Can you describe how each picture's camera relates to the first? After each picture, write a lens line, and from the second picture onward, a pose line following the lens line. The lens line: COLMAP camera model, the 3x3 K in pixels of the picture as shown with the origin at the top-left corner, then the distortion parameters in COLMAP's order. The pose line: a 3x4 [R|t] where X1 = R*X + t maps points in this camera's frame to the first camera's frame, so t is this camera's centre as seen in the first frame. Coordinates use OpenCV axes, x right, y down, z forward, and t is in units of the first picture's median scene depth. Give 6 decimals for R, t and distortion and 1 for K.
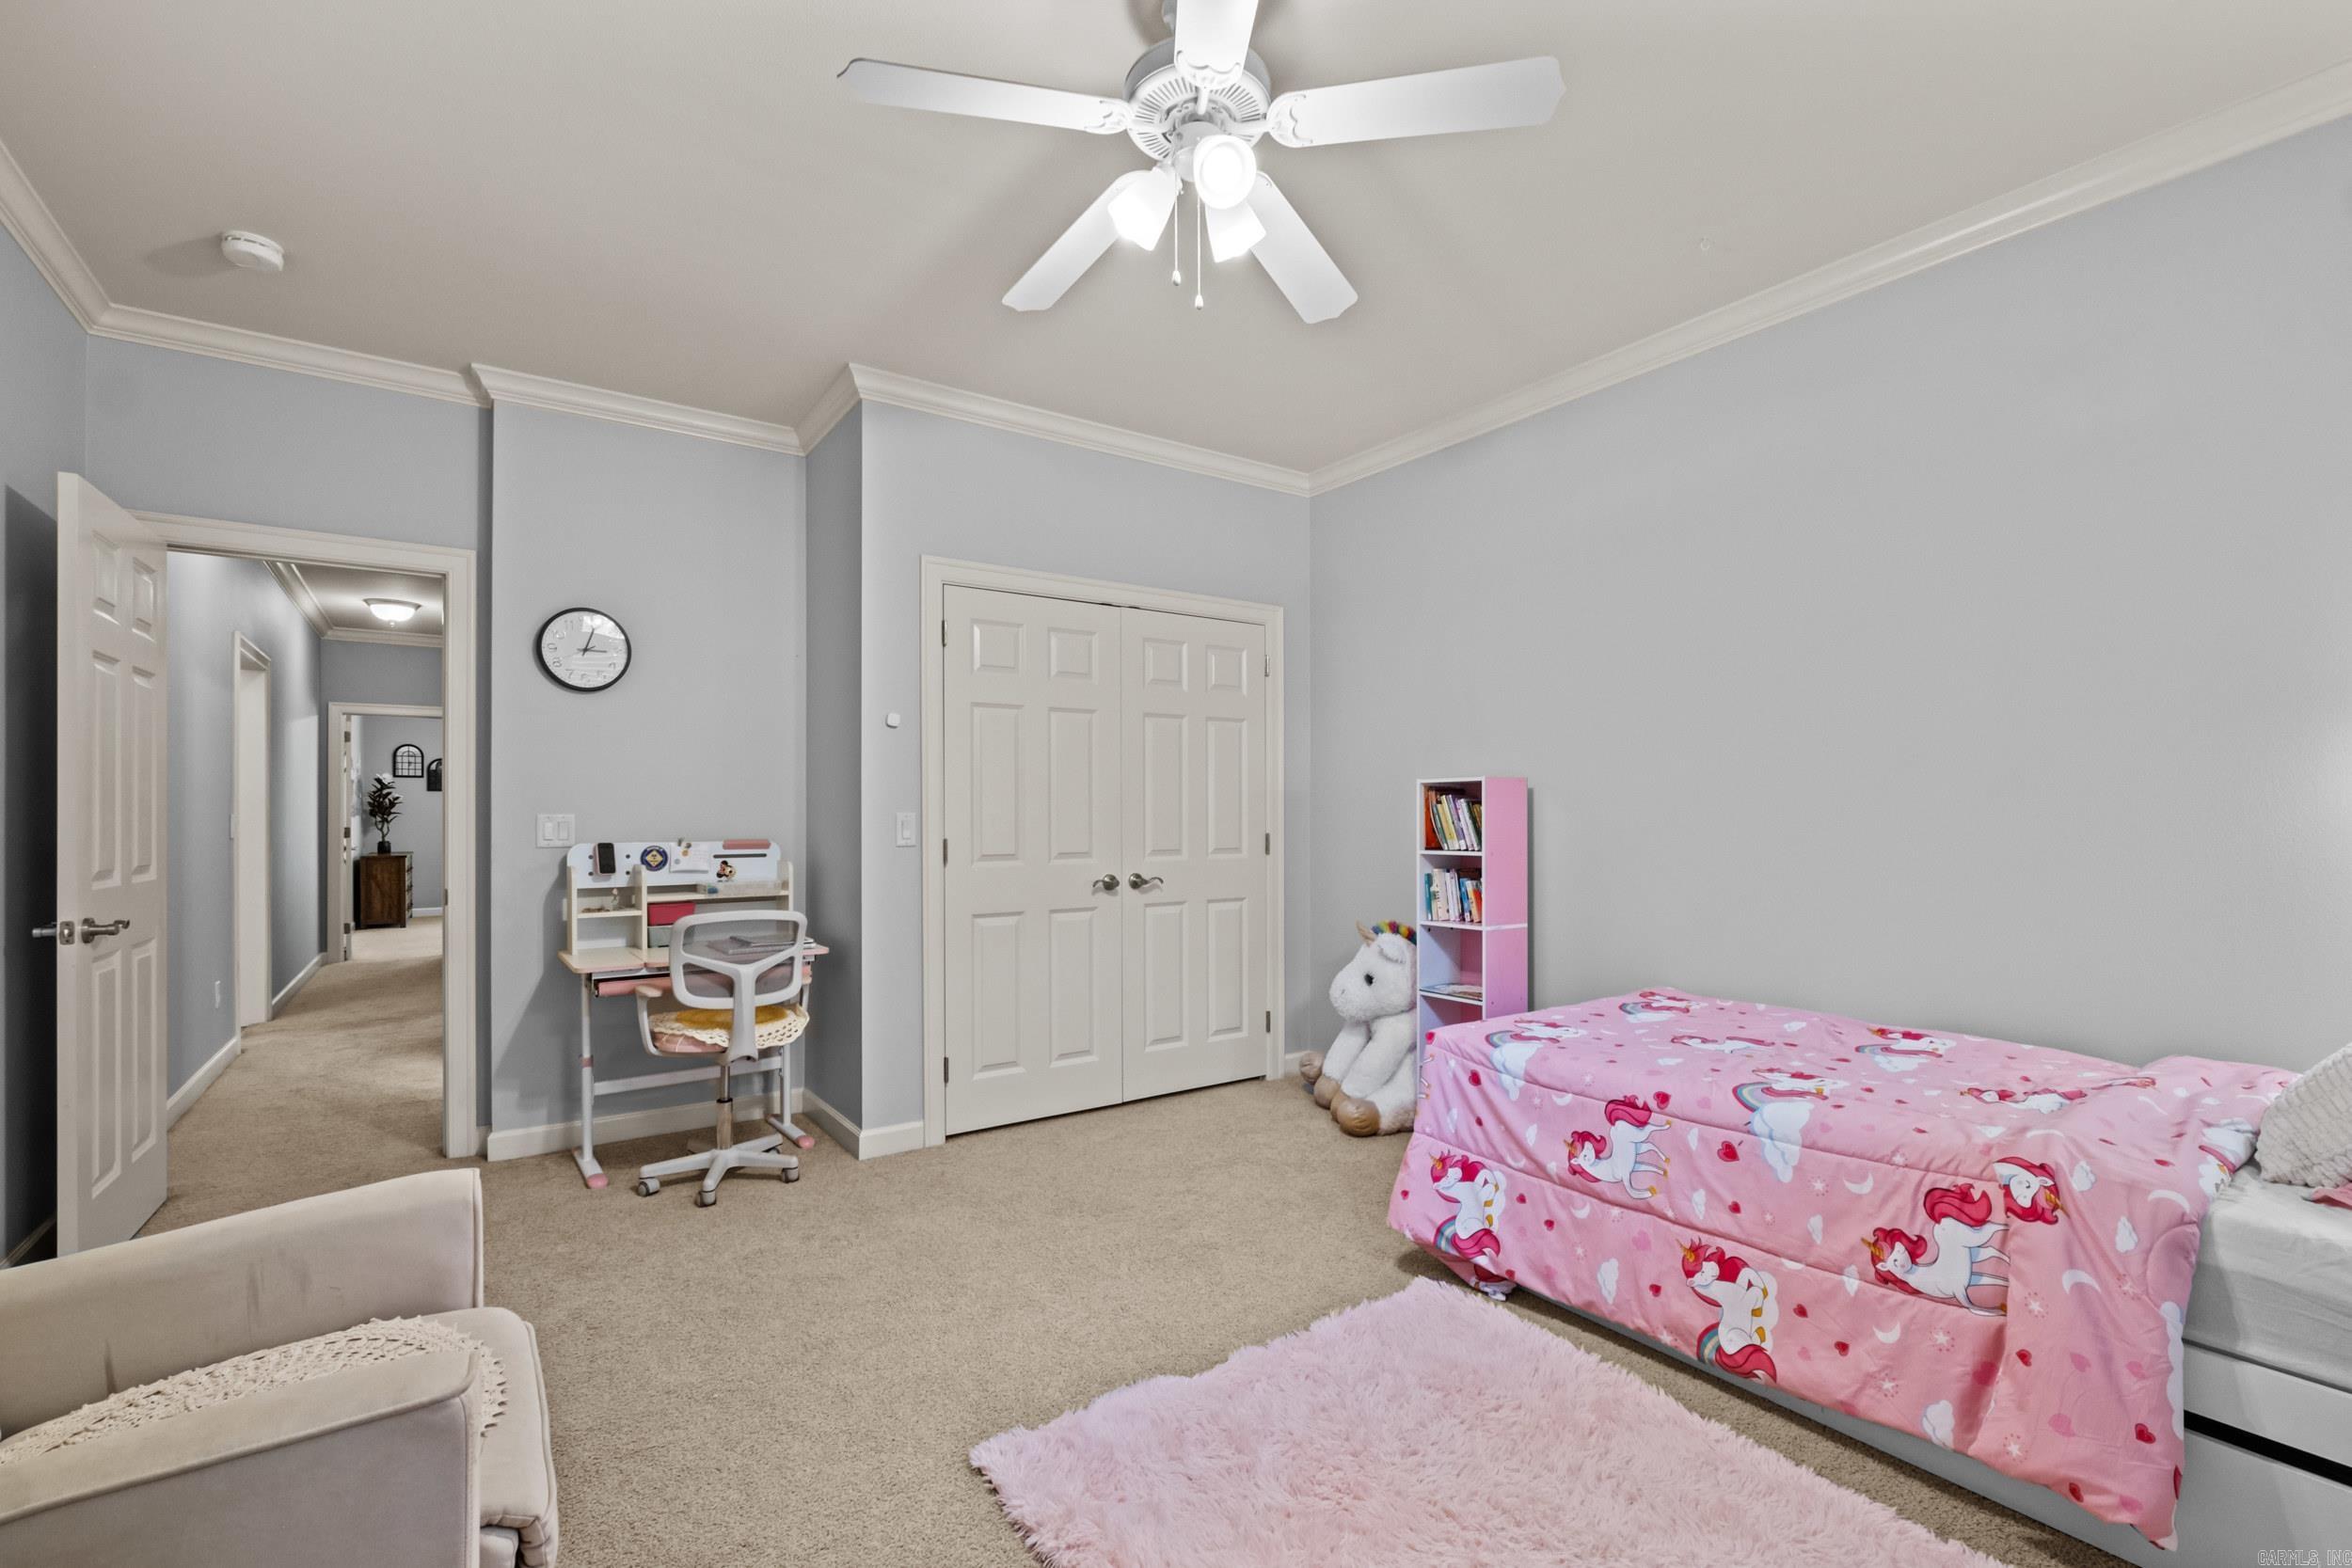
lens RADIAL K [[1021.4, 0, 1143.1], [0, 1021.4, 814.4], [0, 0, 1]] dist [-0.010222, 0.000043]
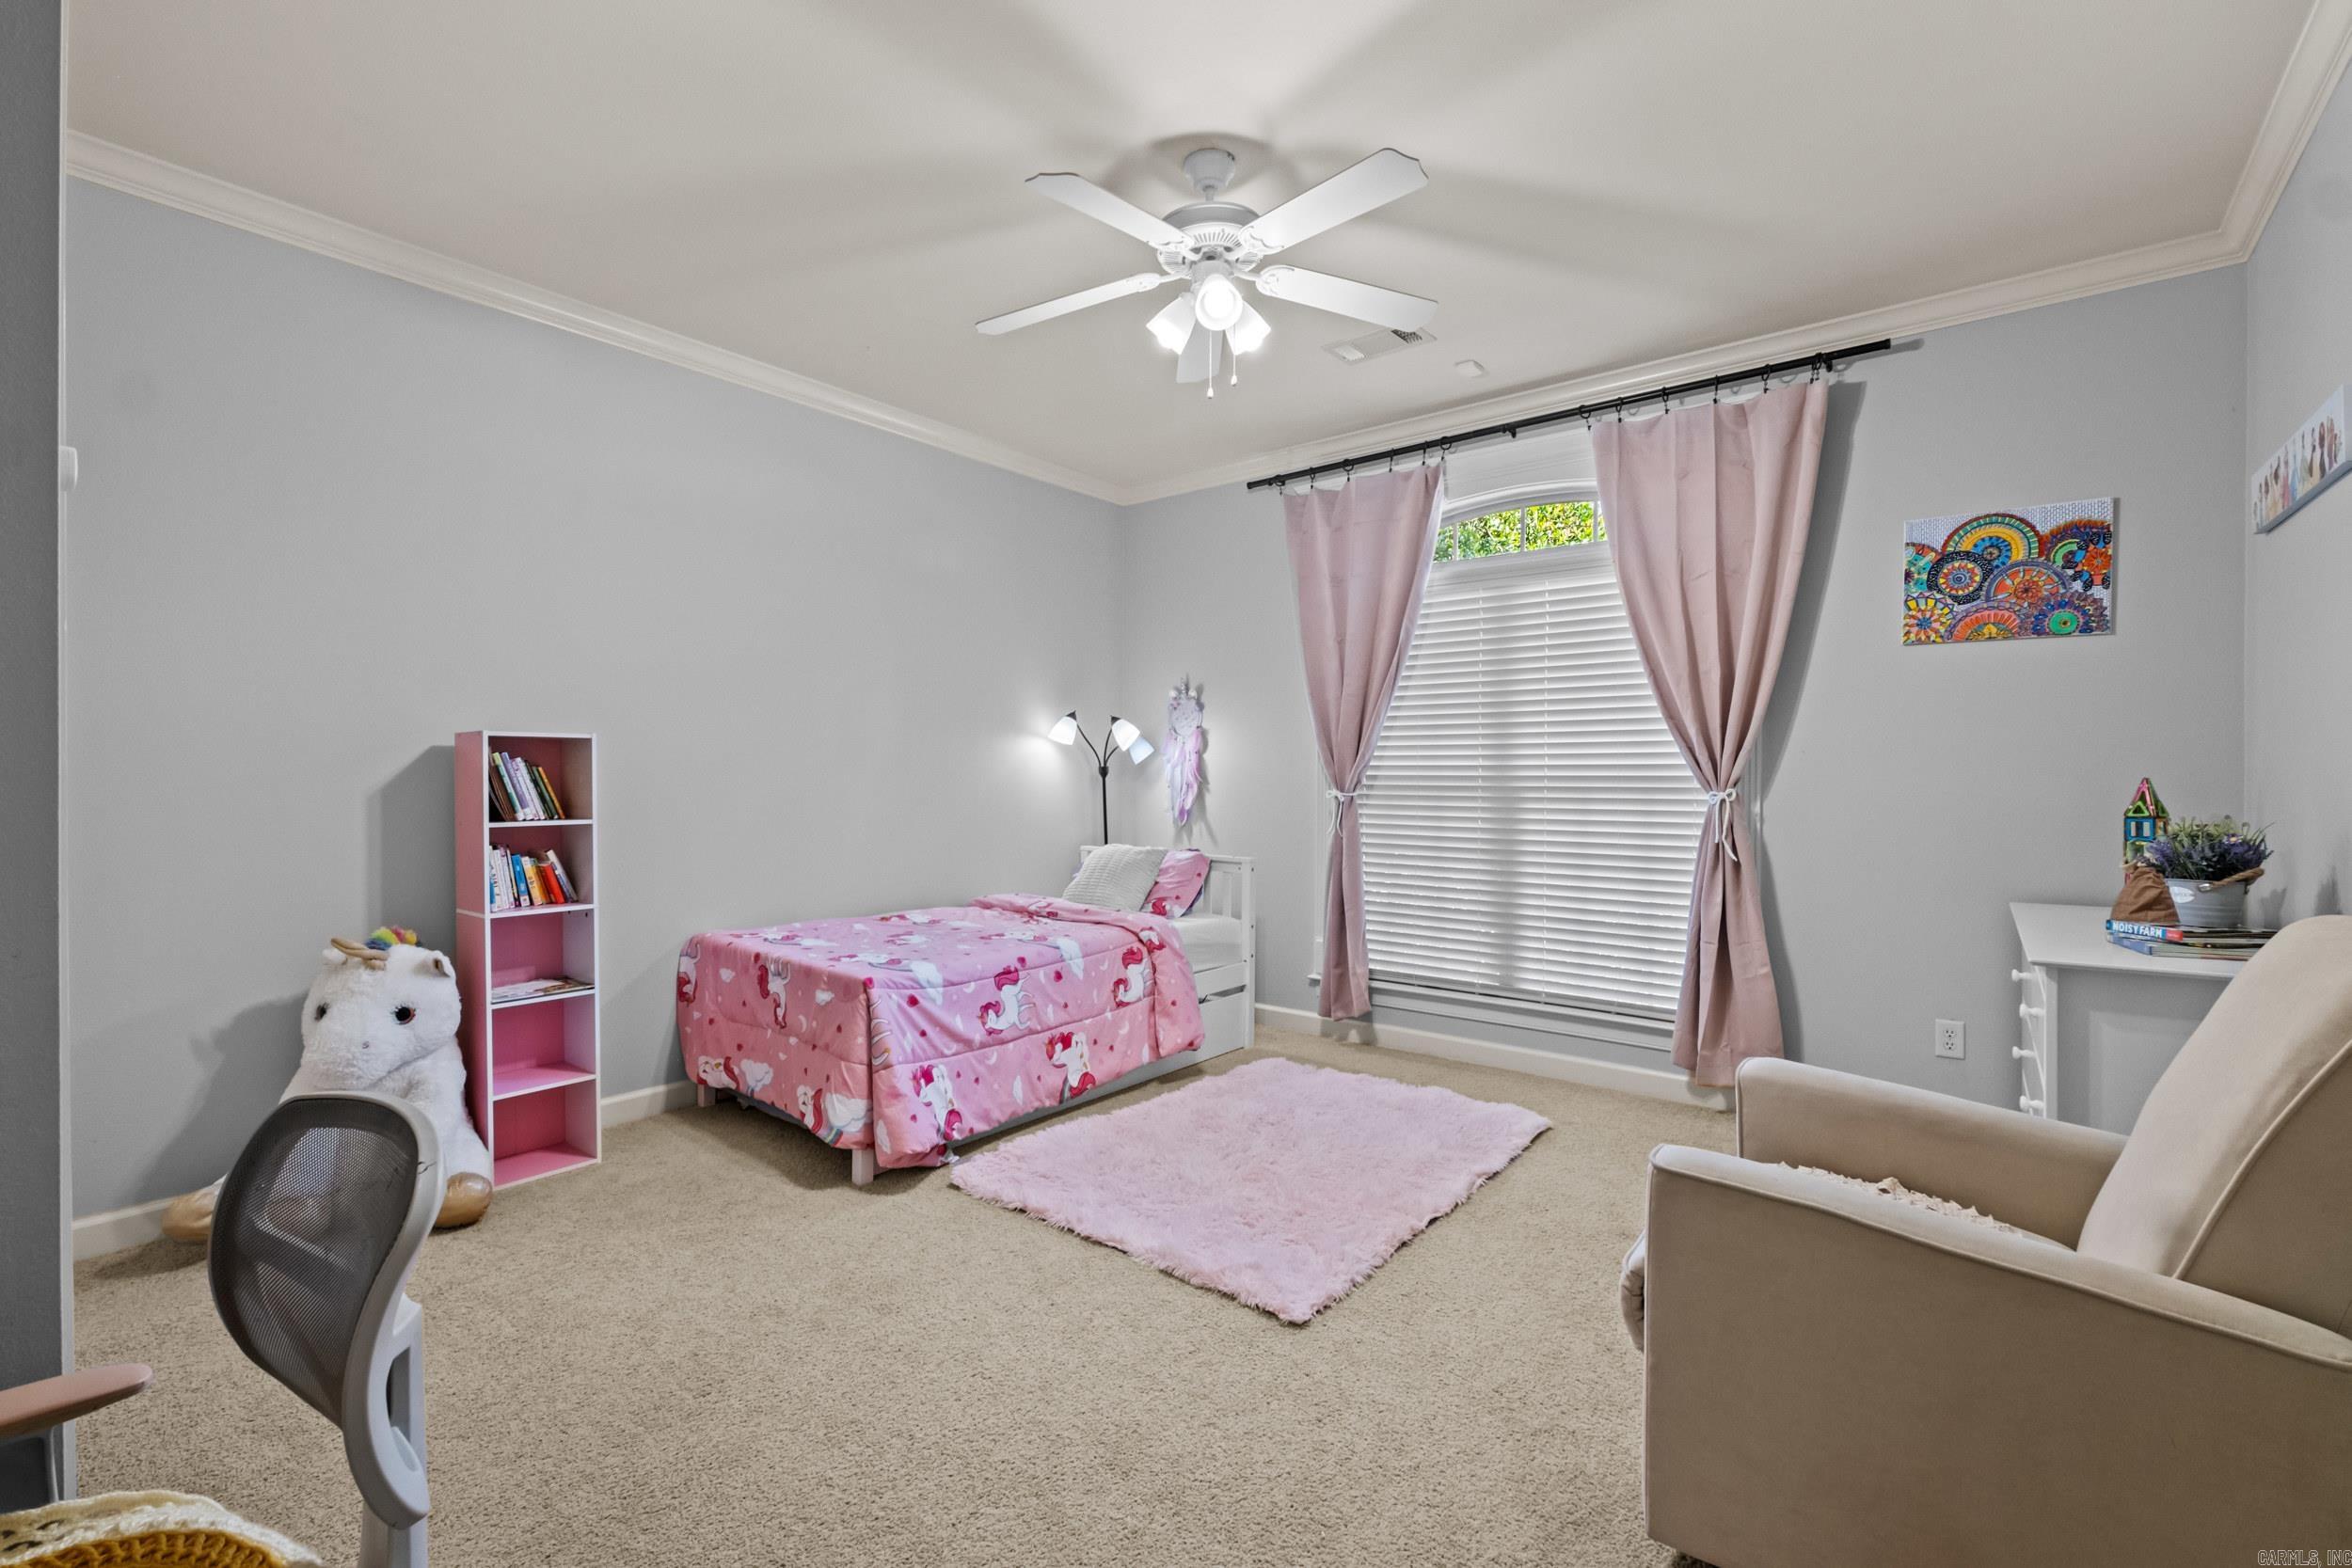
lens RADIAL K [[1021.4, 0, 1171.0], [0, 1021.4, 780.6], [0, 0, 1]] dist [-0.010222, 0.000043]
pose [[-0.298328, -0.003206, 0.954458, -1.011146], [-0.001955, 0.999994, 0.002748, 0.000075], [-0.954461, -0.001046, -0.298332, 1.210382]]
